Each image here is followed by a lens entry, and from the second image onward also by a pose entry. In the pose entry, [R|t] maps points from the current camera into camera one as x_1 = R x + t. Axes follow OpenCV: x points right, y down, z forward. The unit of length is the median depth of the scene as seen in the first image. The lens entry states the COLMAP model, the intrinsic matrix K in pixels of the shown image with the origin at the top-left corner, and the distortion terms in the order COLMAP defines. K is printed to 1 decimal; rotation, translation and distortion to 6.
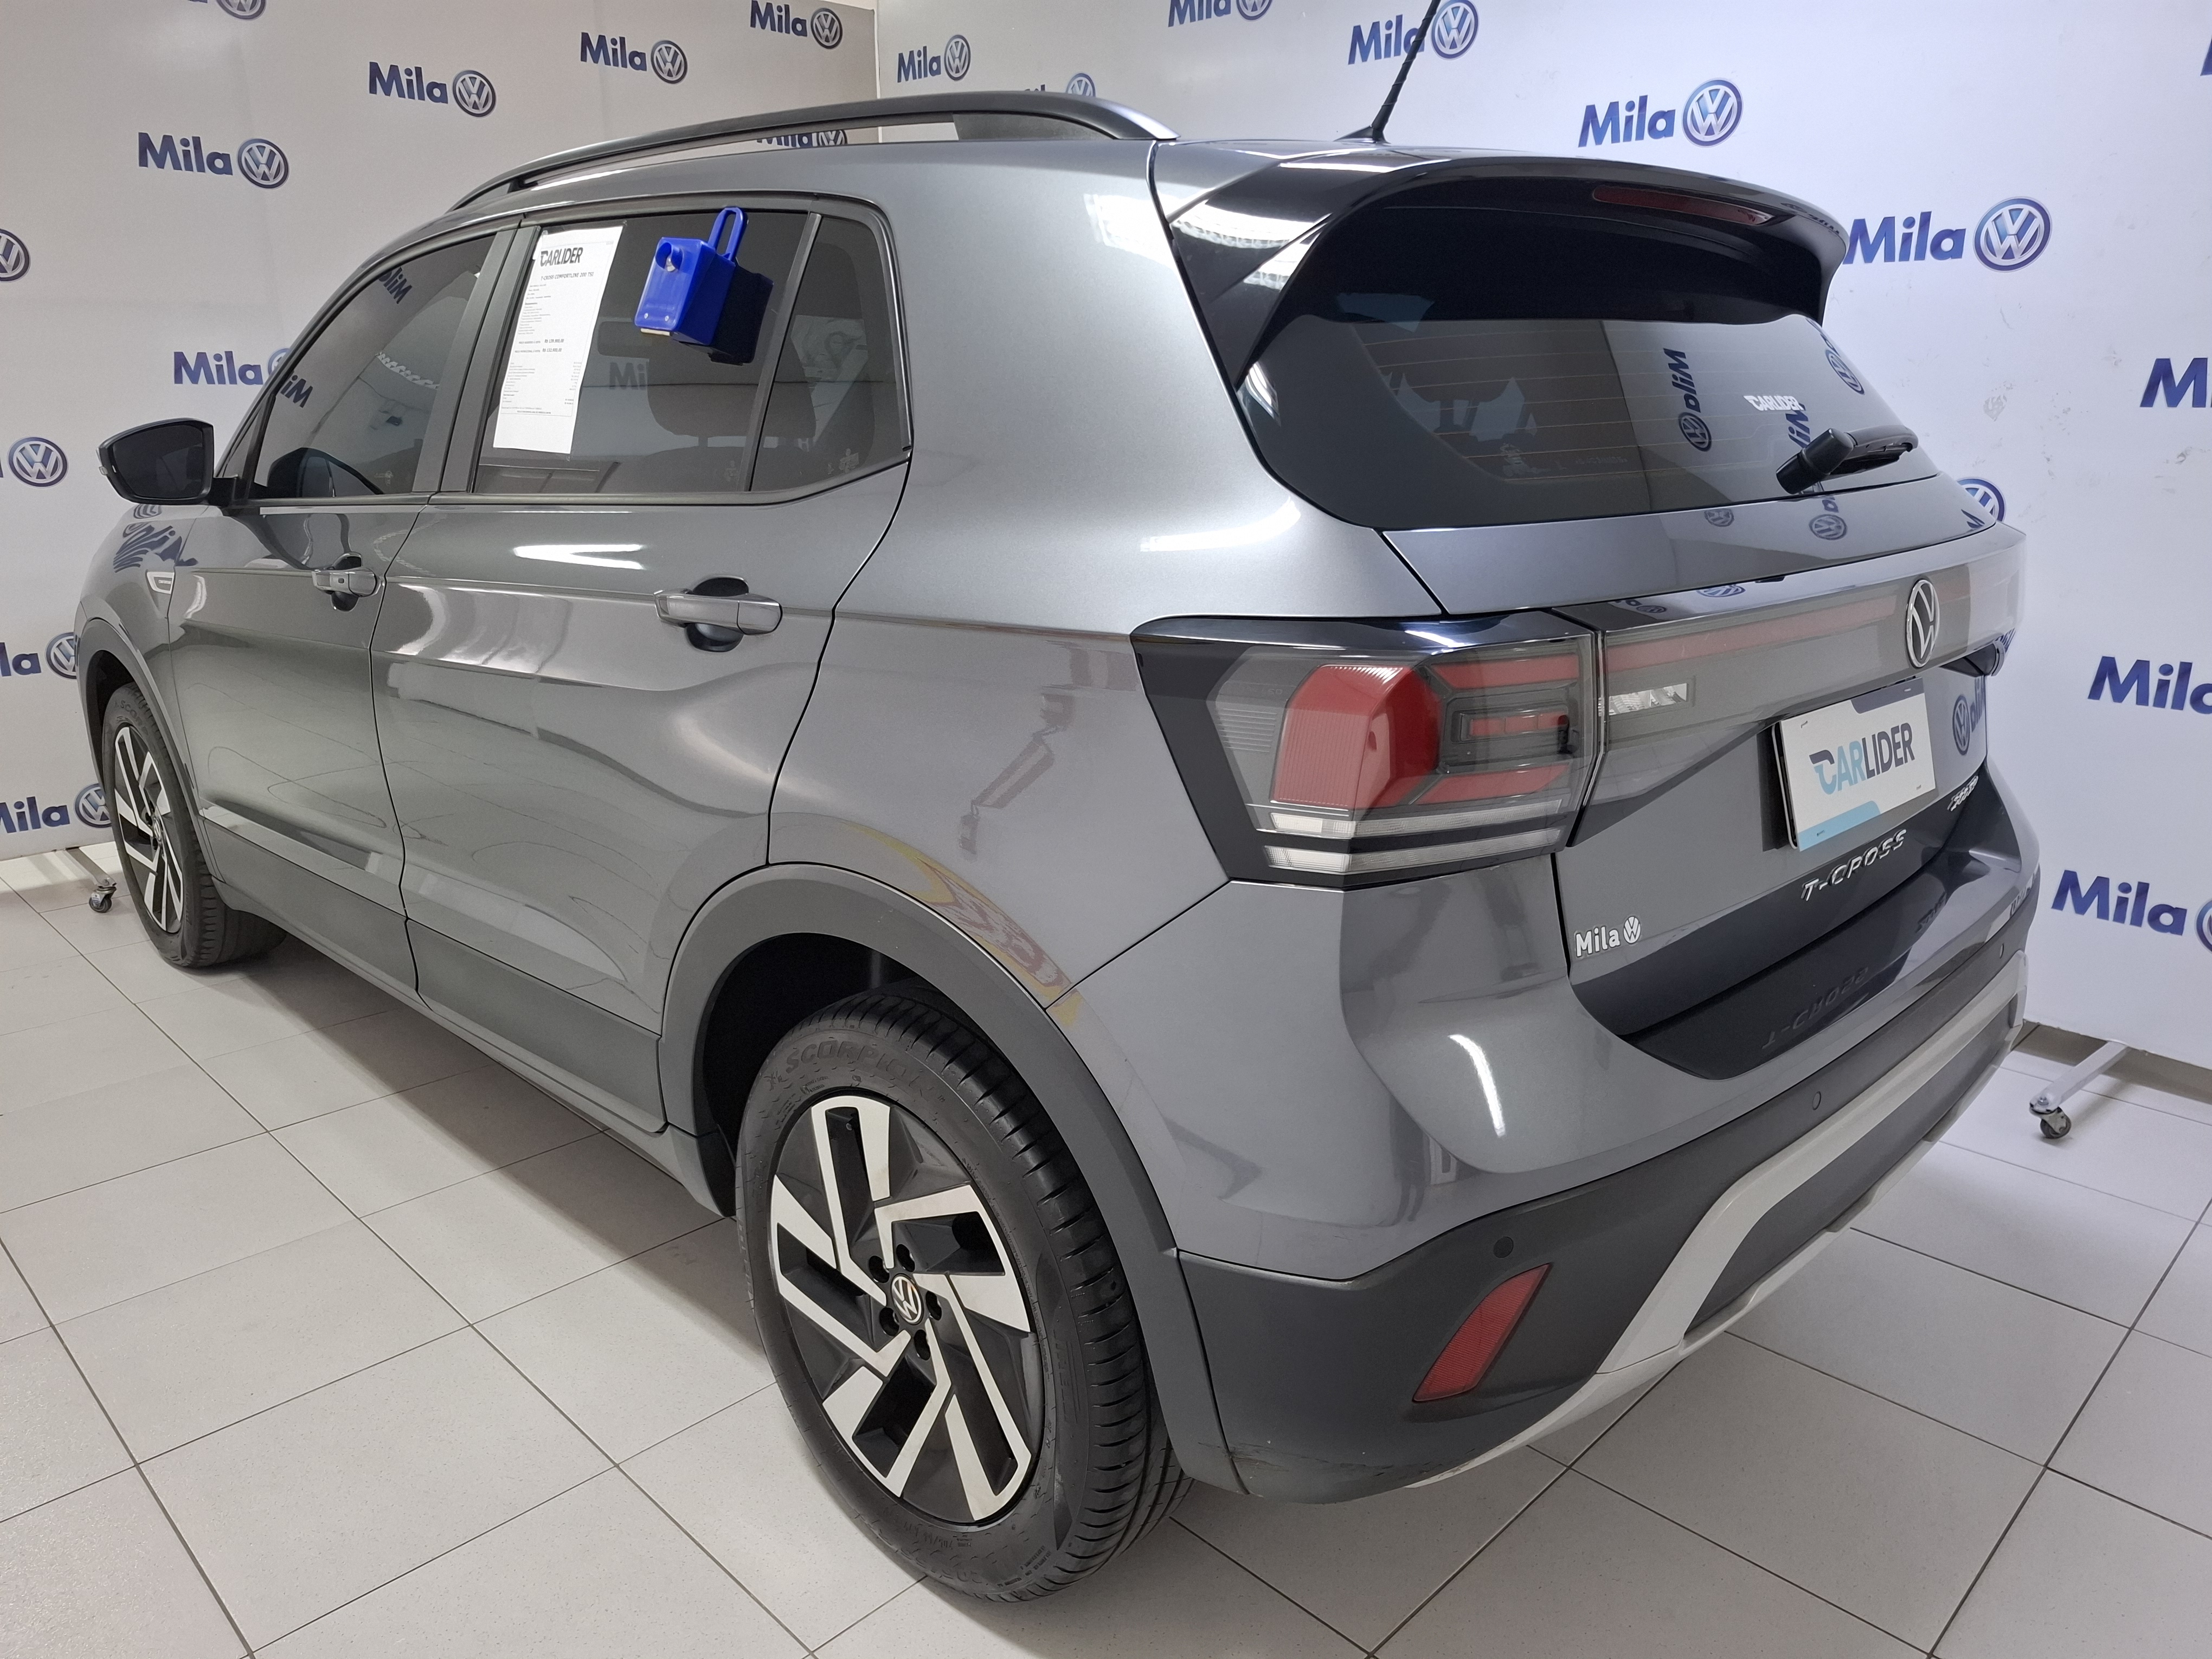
lens RADIAL K [[1511.4, 0, 992.7], [0, 1511.4, 826.7], [0, 0, 1]] dist [0.062018, -0.061164]
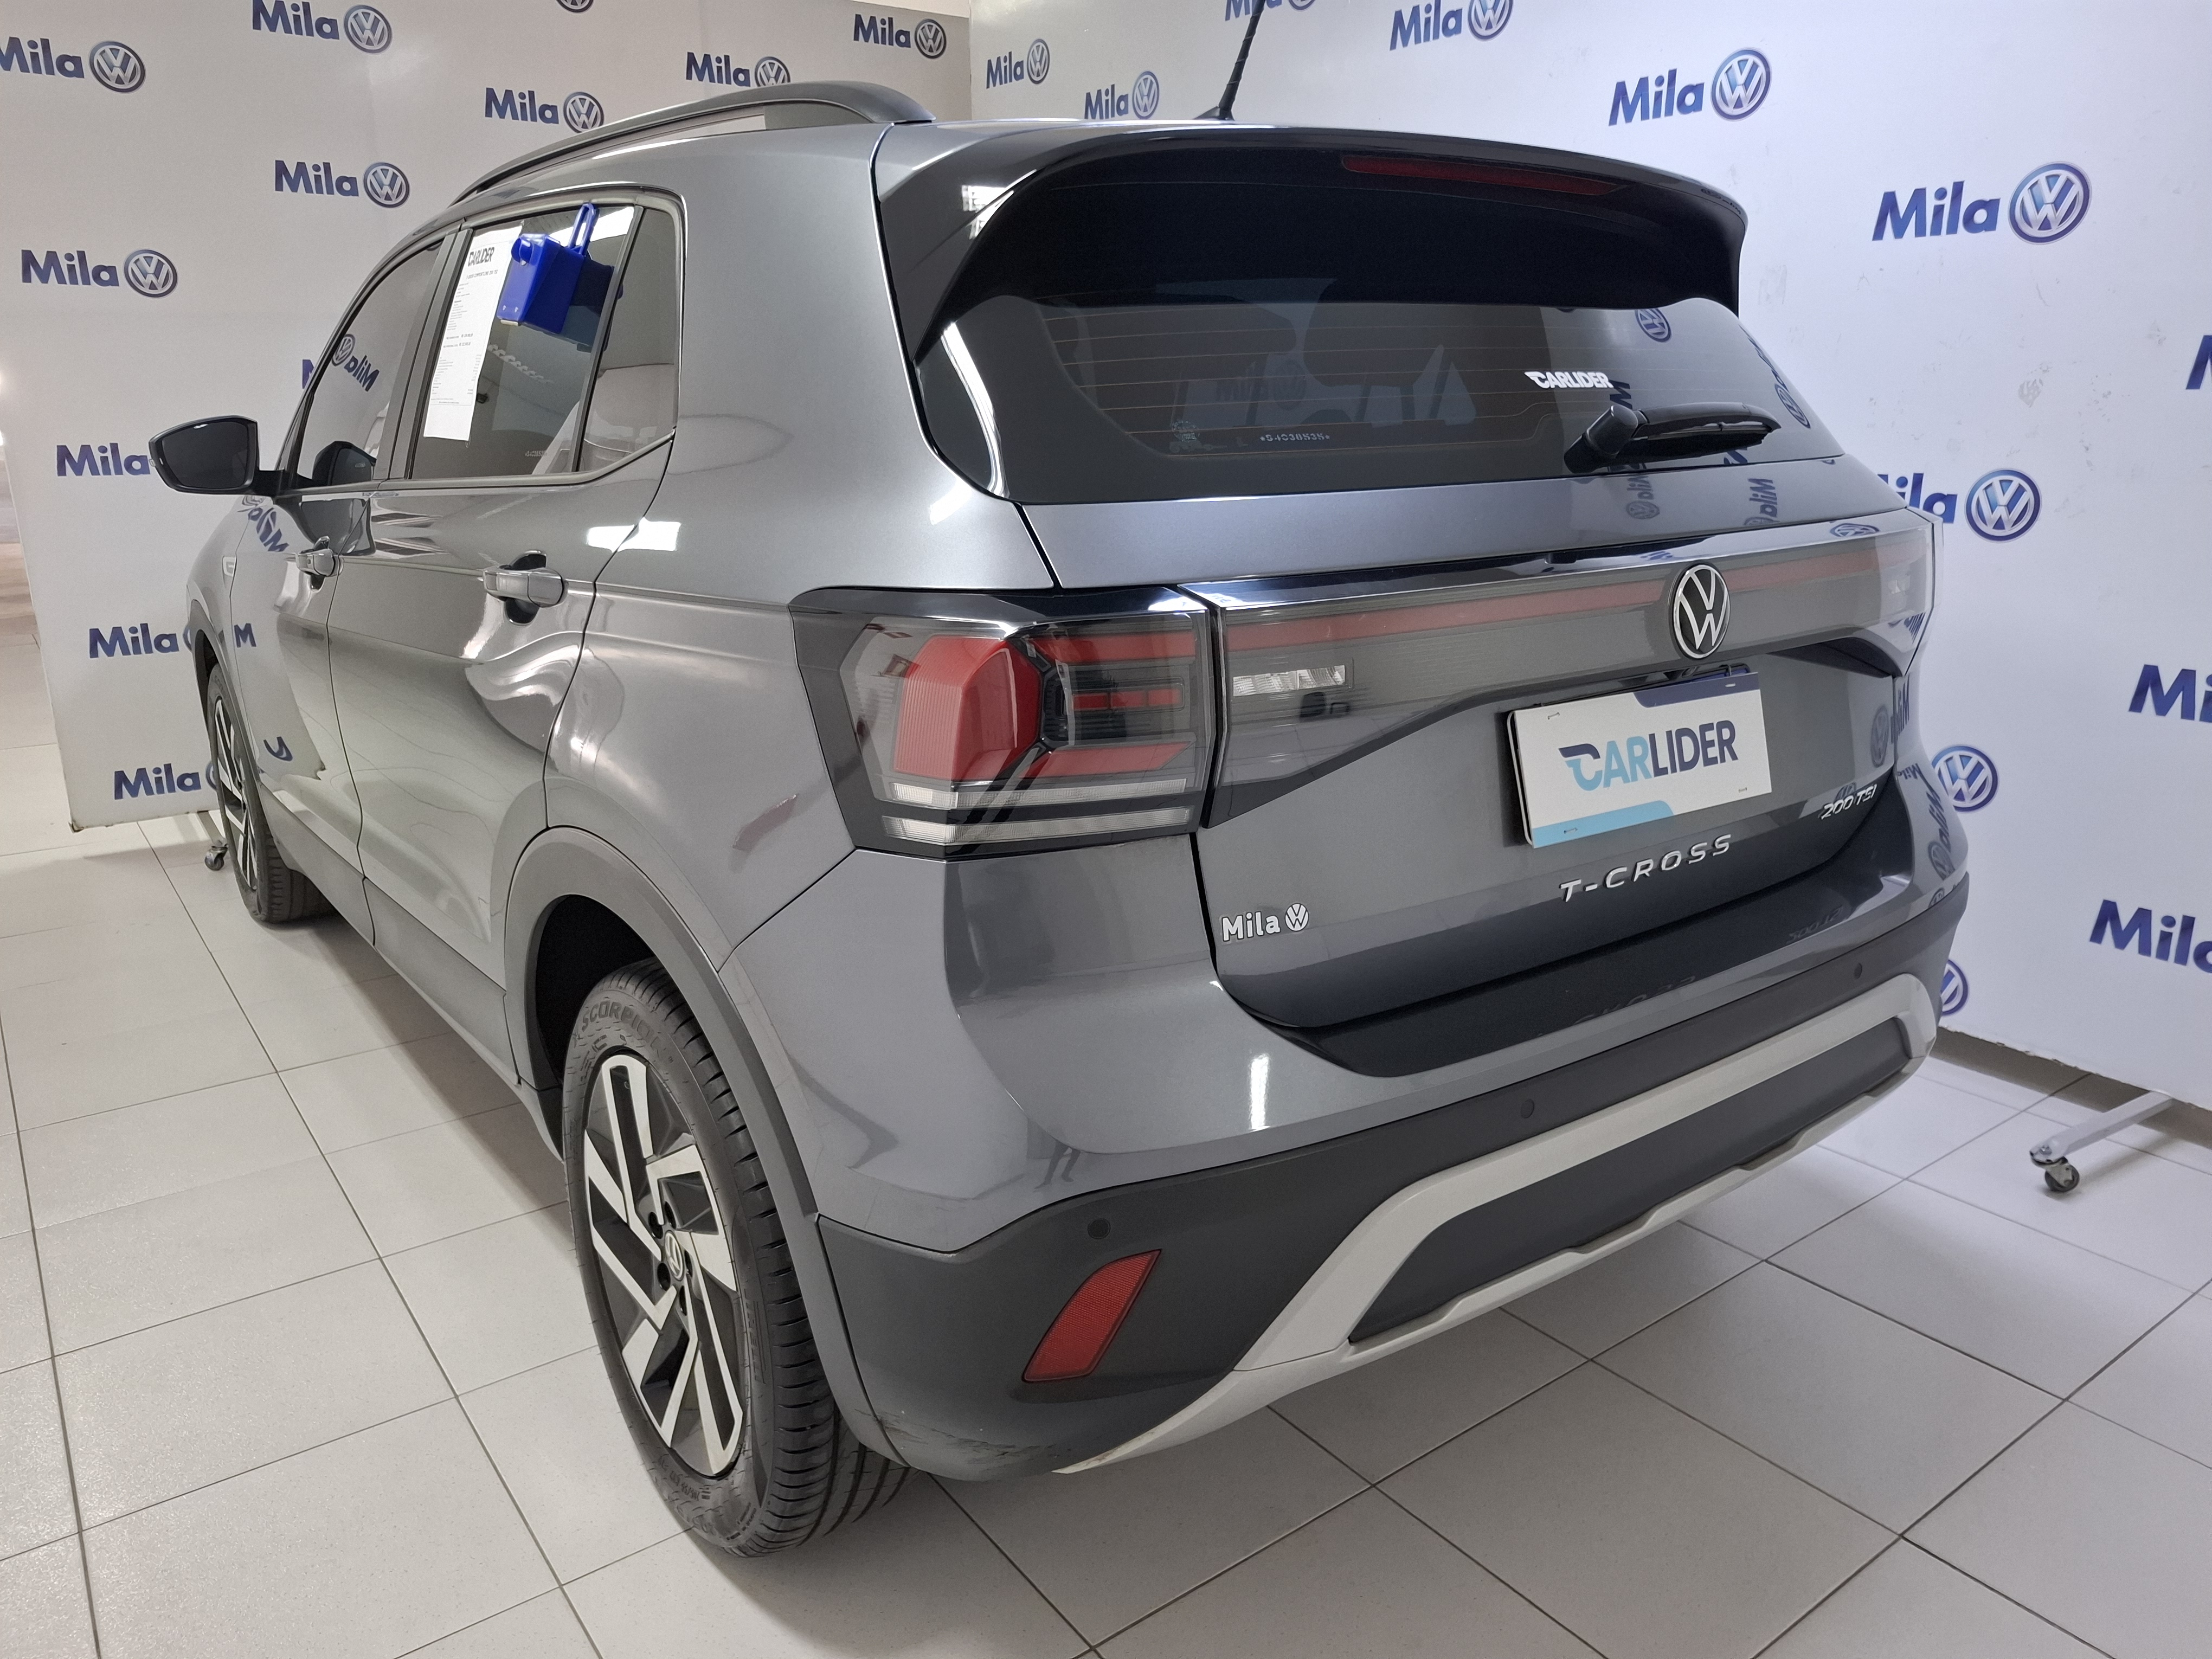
lens RADIAL K [[1506.3, 0, 1106.0], [0, 1506.3, 829.5], [0, 0, 1]] dist [0.071874, -0.078473]
pose [[0.988239, 0.033672, -0.149161, 0.260752], [-0.034695, 0.999389, -0.004256, 0.011682], [0.148926, 0.009381, 0.988804, 0.015779]]
